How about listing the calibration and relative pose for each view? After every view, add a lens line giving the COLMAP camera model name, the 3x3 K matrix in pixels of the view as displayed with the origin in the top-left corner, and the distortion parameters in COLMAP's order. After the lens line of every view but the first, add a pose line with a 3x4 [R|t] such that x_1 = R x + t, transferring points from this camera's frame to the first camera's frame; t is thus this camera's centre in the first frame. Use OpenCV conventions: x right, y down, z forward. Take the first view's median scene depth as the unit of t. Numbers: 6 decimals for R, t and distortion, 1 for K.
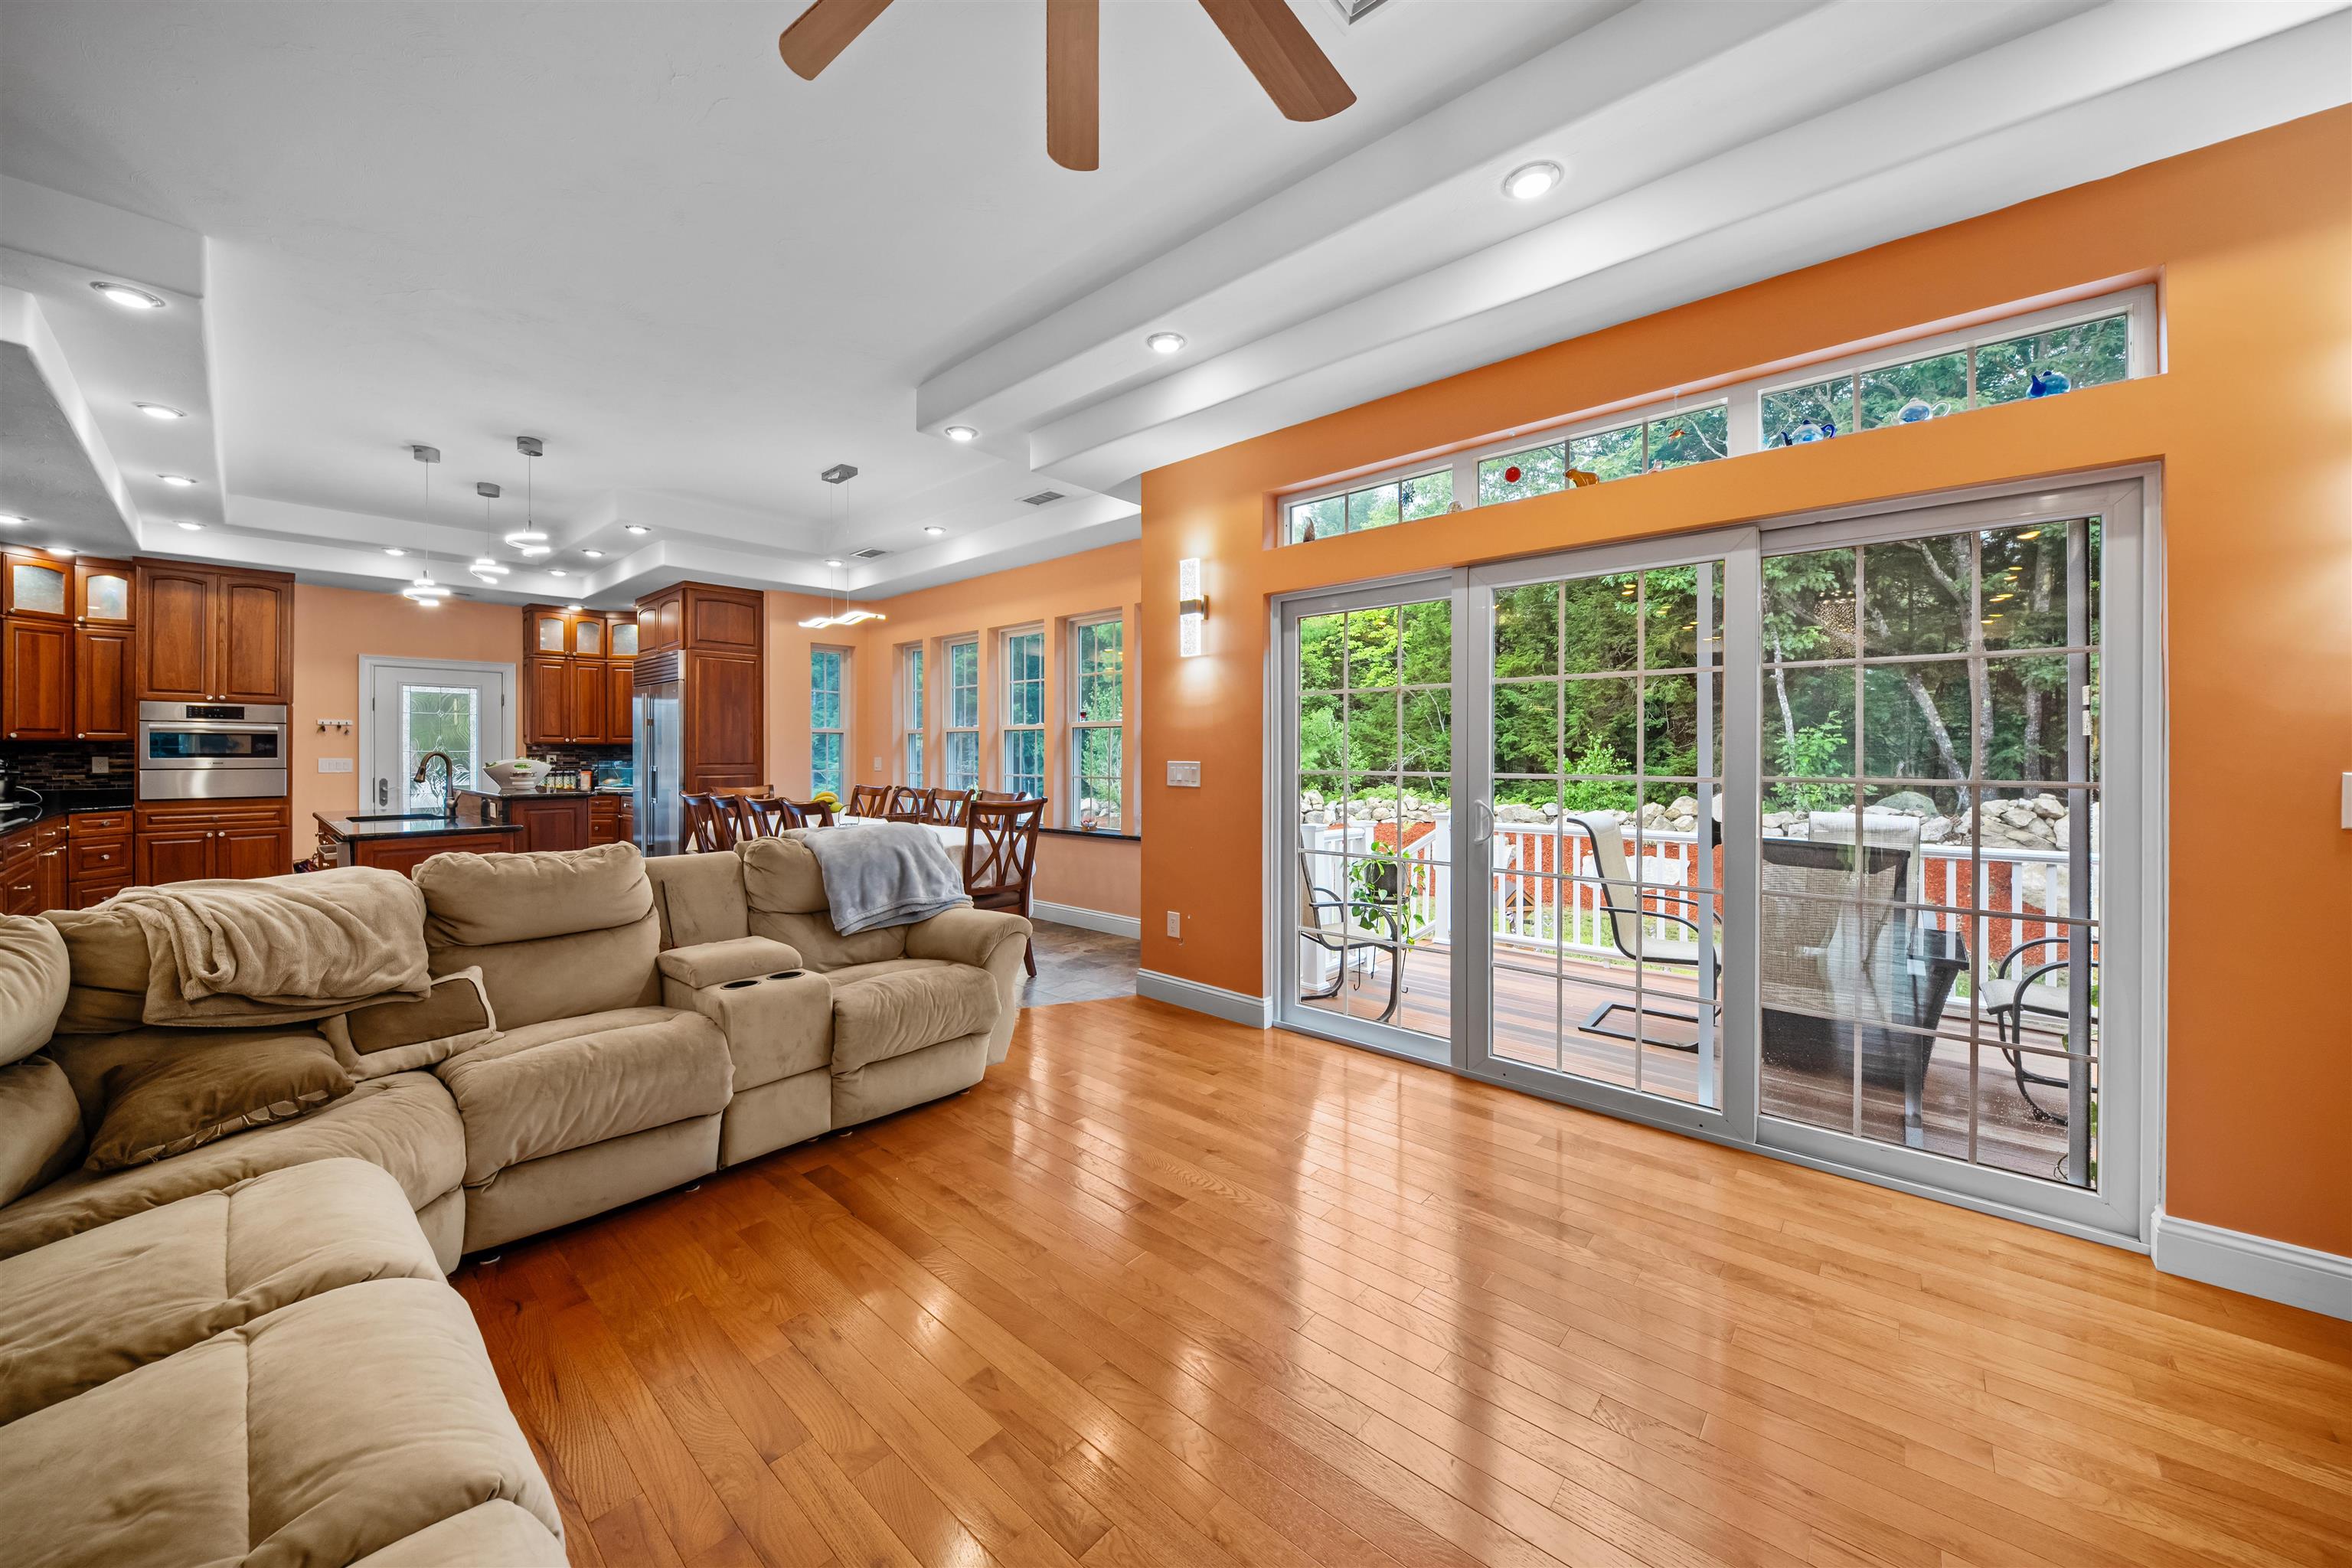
lens RADIAL K [[831.5, 0, 1173.2], [0, 831.5, 754.4], [0, 0, 1]] dist [0.002424, -0.003852]
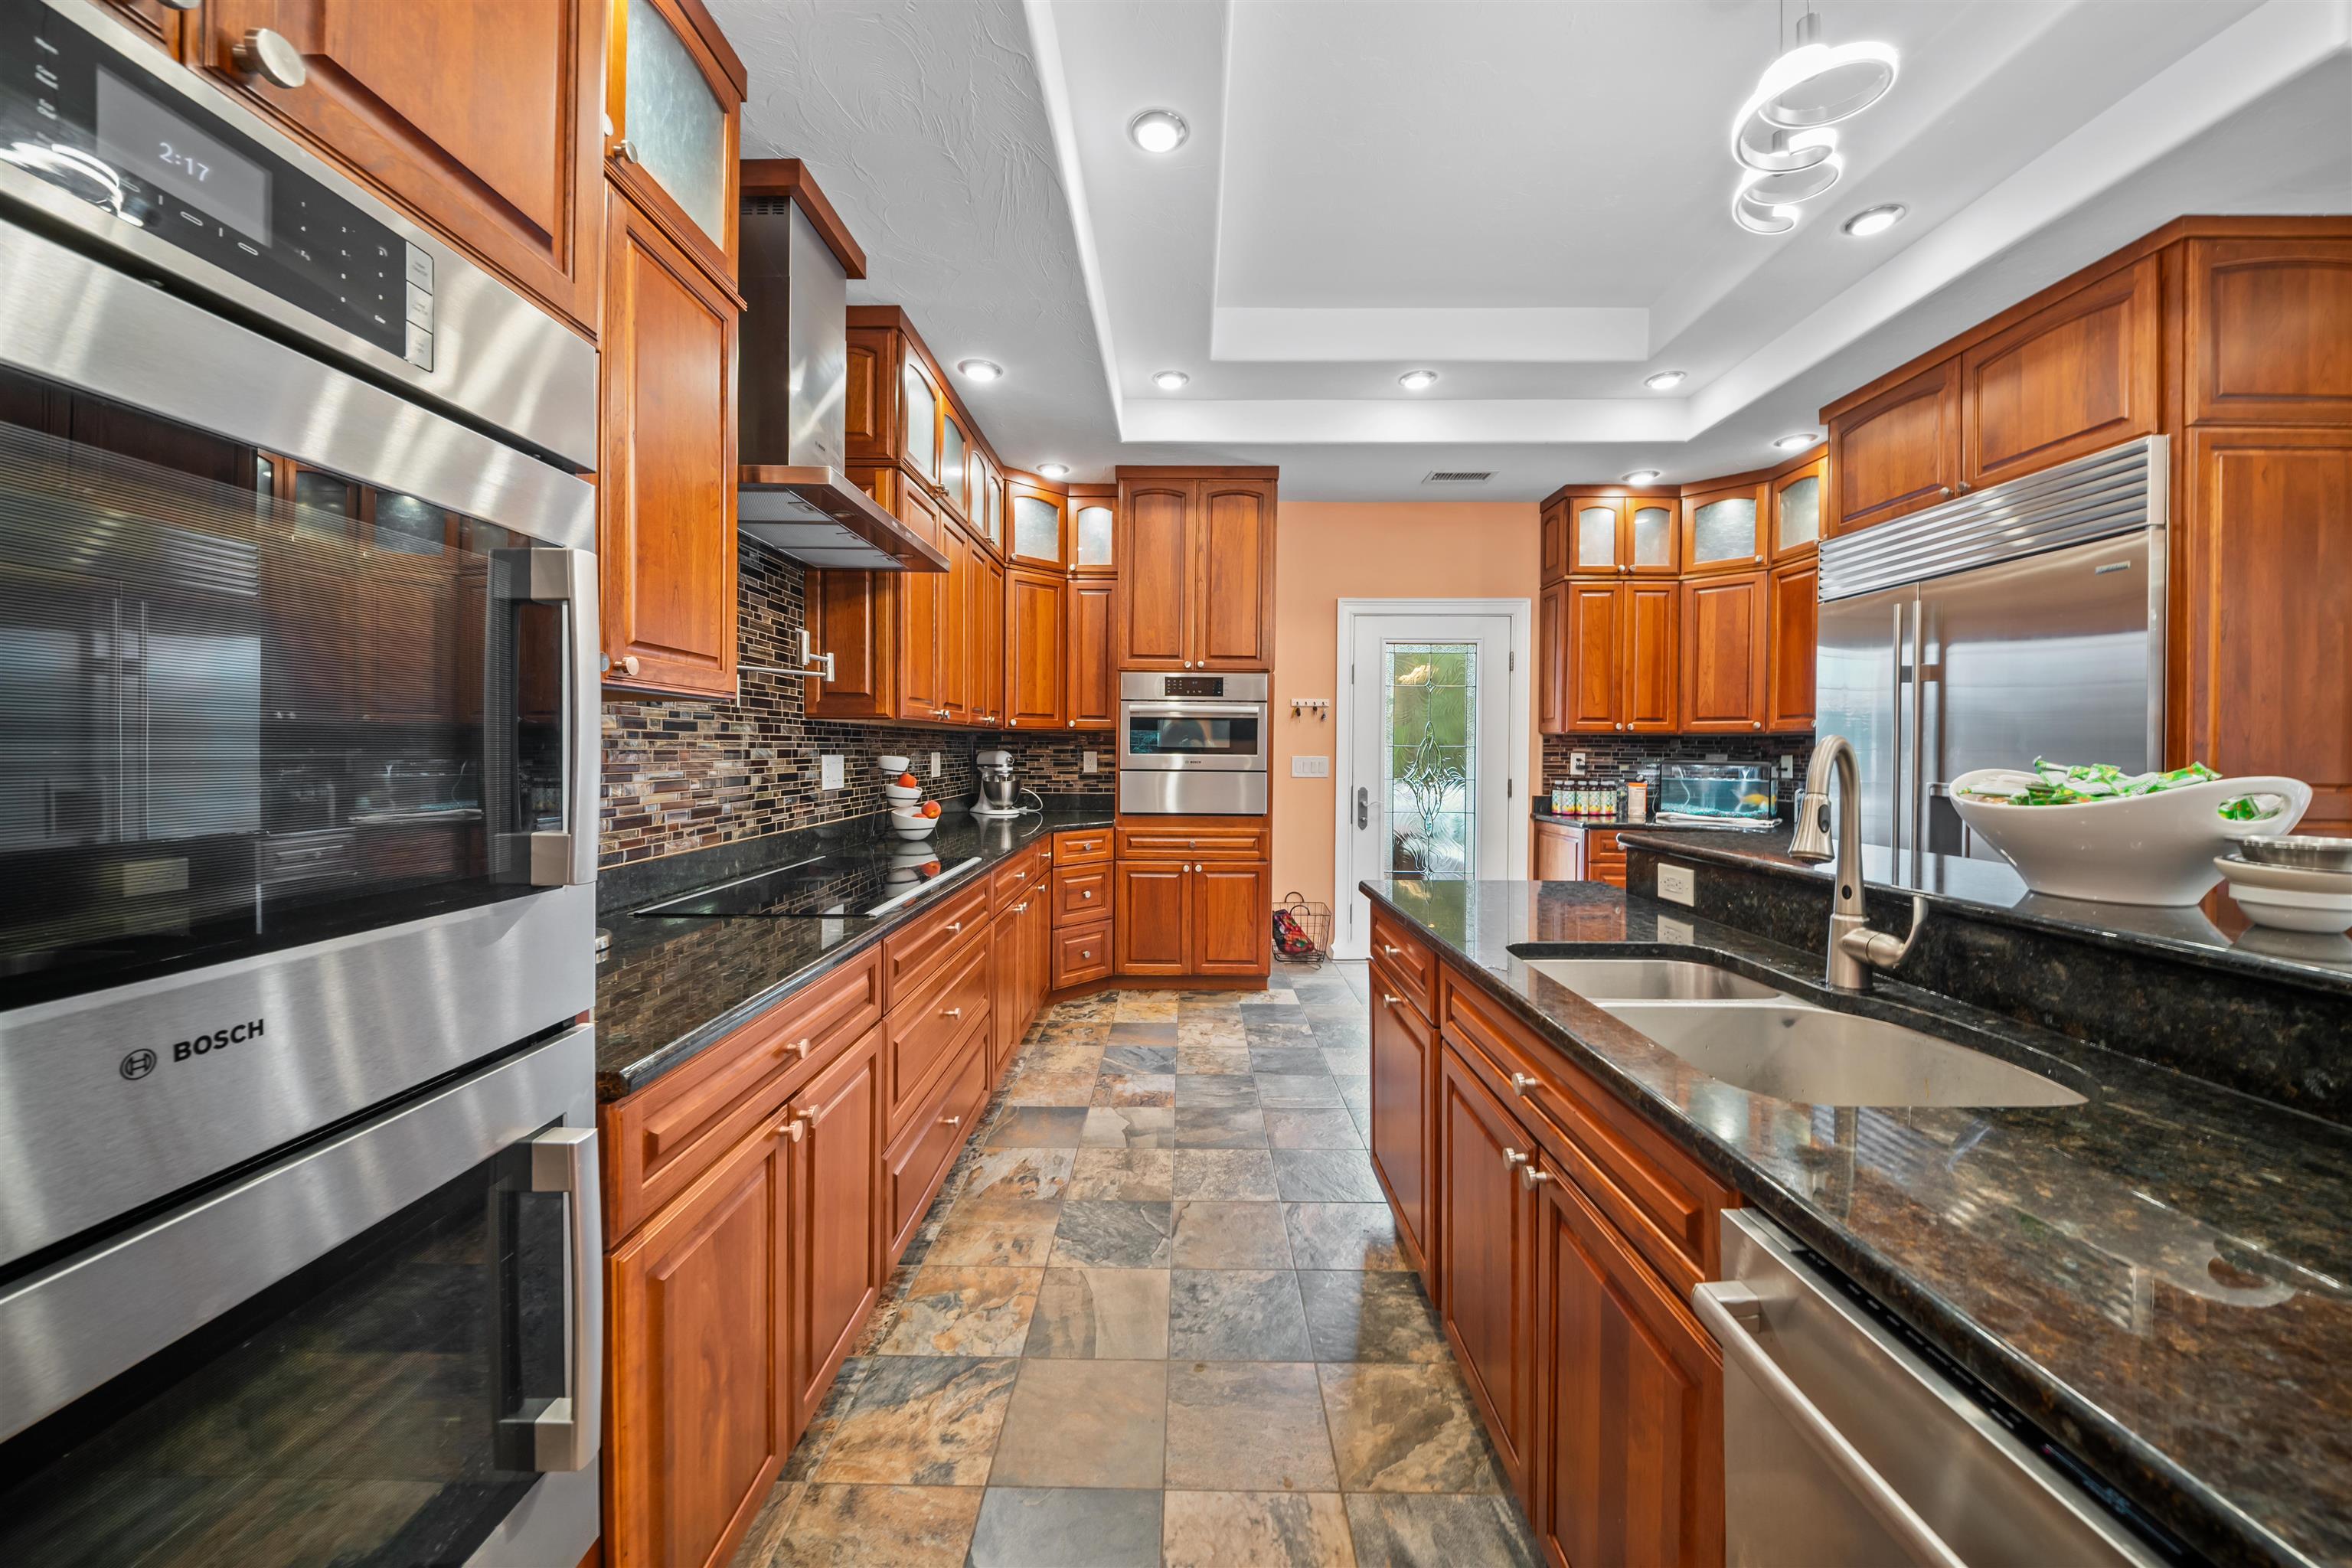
lens RADIAL K [[831.5, 0, 1188.3], [0, 831.5, 755.9], [0, 0, 1]] dist [0.002424, -0.003852]
pose [[0.665270, 0.009048, -0.746548, -0.666430], [-0.007668, 0.999957, 0.005287, 0.001993], [0.746563, 0.002207, 0.665311, 0.557533]]
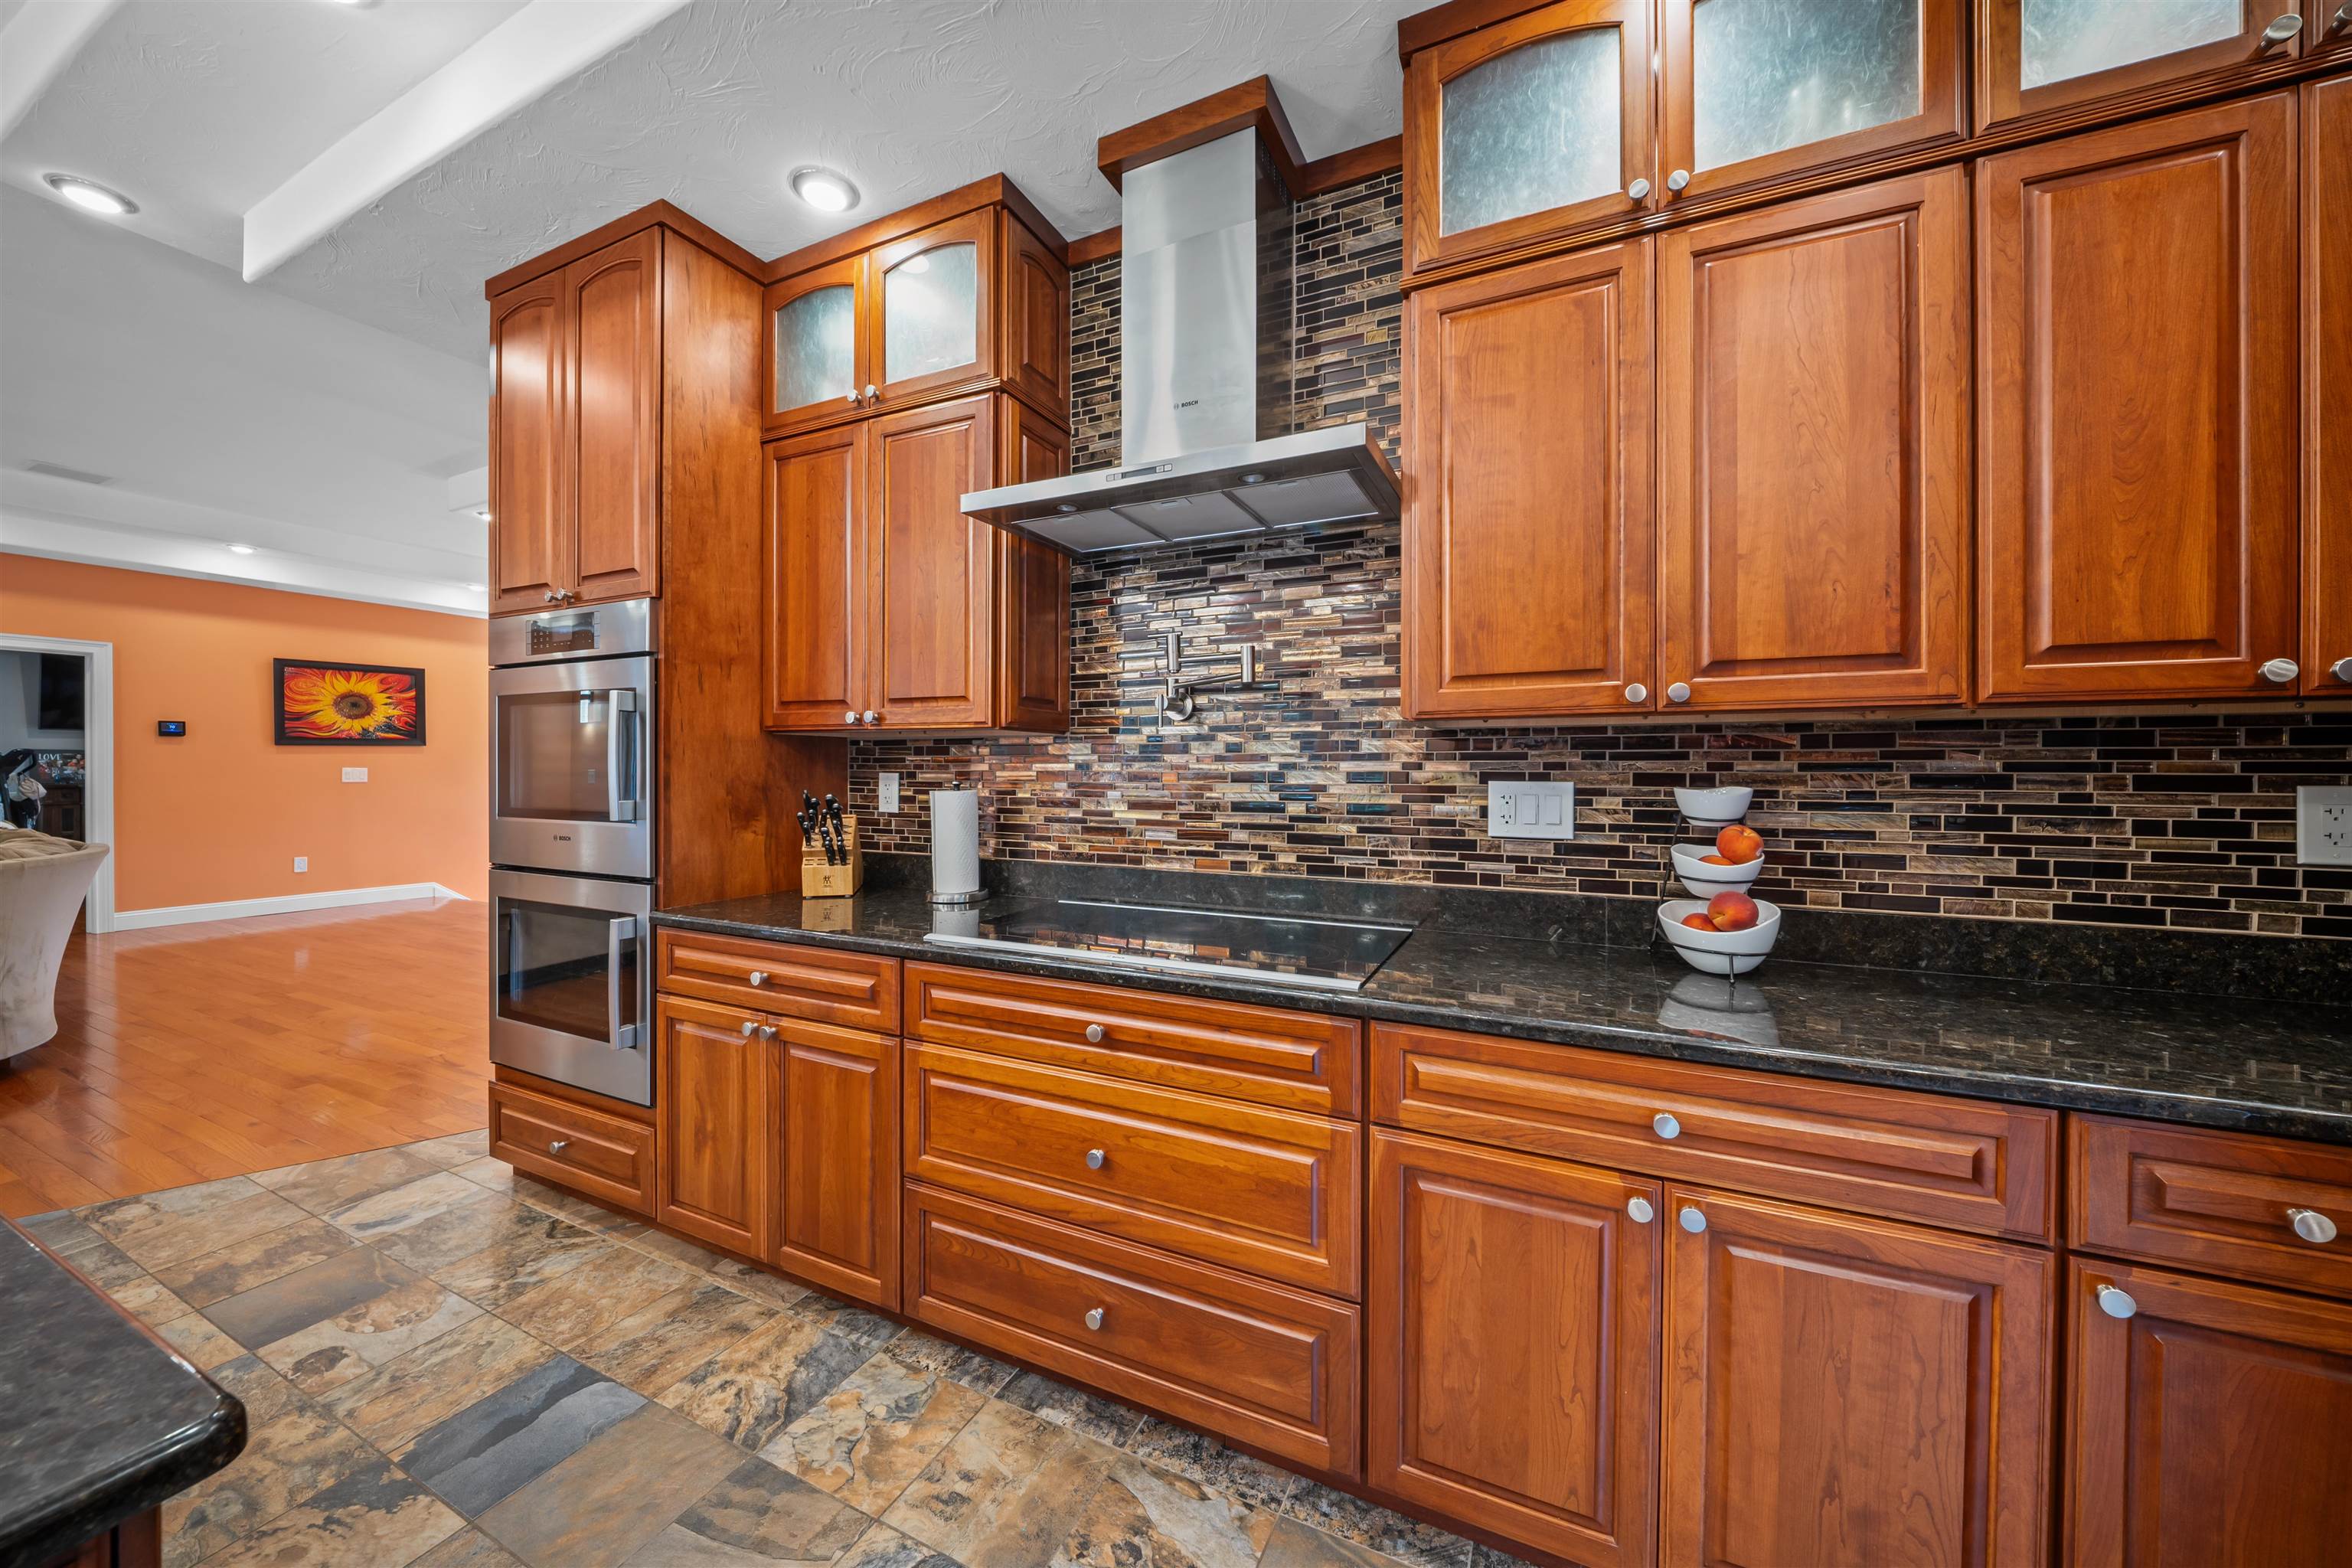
lens RADIAL K [[831.5, 0, 1186.2], [0, 831.5, 770.5], [0, 0, 1]] dist [0.002424, -0.003852]
pose [[-0.960576, -0.003045, -0.278001, -0.958038], [-0.004057, 0.999987, 0.003063, 0.001245], [0.277988, 0.004070, -0.960576, 0.964485]]
